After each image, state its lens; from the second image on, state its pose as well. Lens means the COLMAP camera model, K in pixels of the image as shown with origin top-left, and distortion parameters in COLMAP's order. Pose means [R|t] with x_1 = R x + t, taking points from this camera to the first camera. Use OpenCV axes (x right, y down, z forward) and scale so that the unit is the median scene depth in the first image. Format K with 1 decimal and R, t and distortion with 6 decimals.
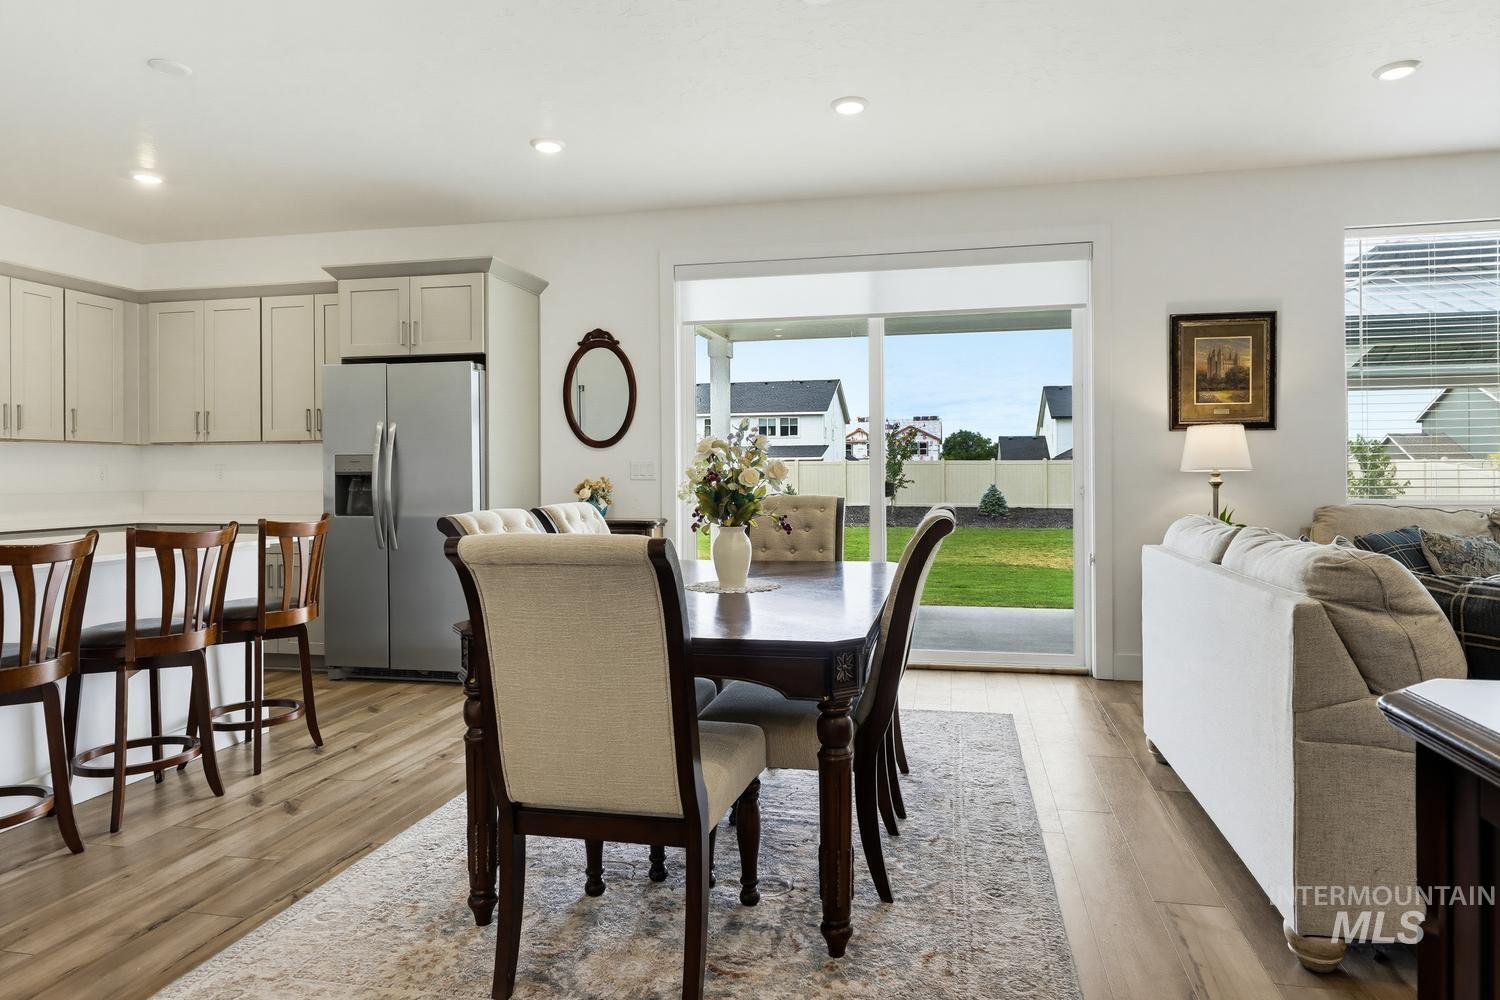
lens RADIAL K [[889.0, 0, 777.9], [0, 889.0, 473.6], [0, 0, 1]] dist [0.000027, -0.000596]
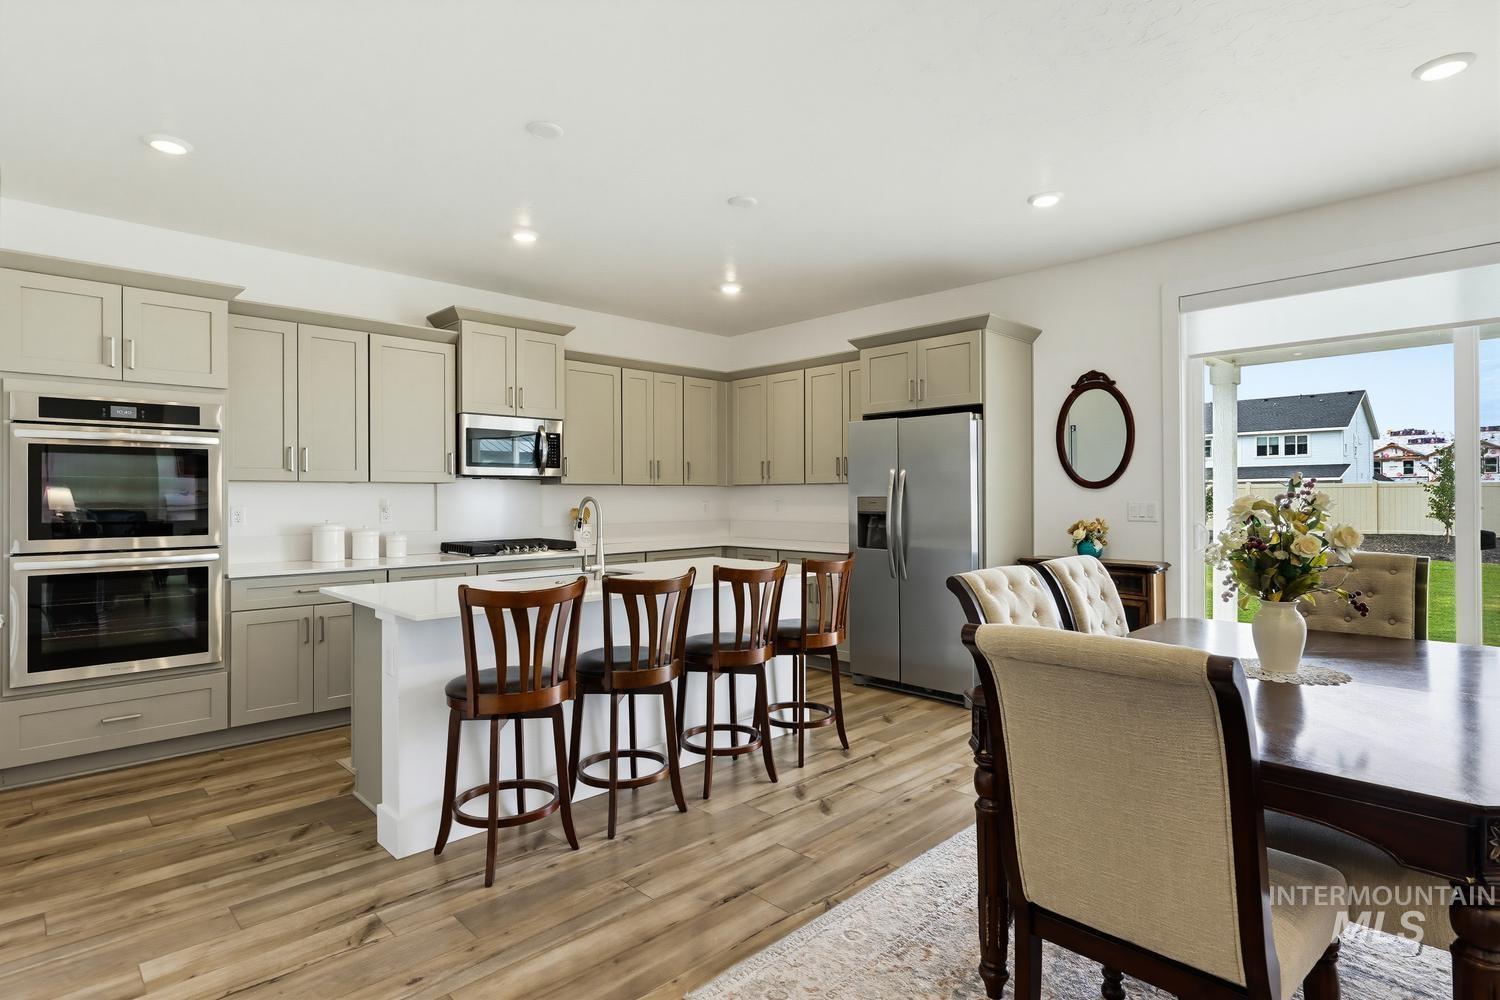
lens RADIAL K [[772.7, 0, 750.0], [0, 772.7, 500.0], [0, 0, 1]] dist [0.002228, 0.000577]
pose [[0.825876, 0.004388, -0.563834, -0.049461], [0.000499, 0.999964, 0.008514, -0.041639], [0.563851, -0.007313, 0.825844, 0.092819]]
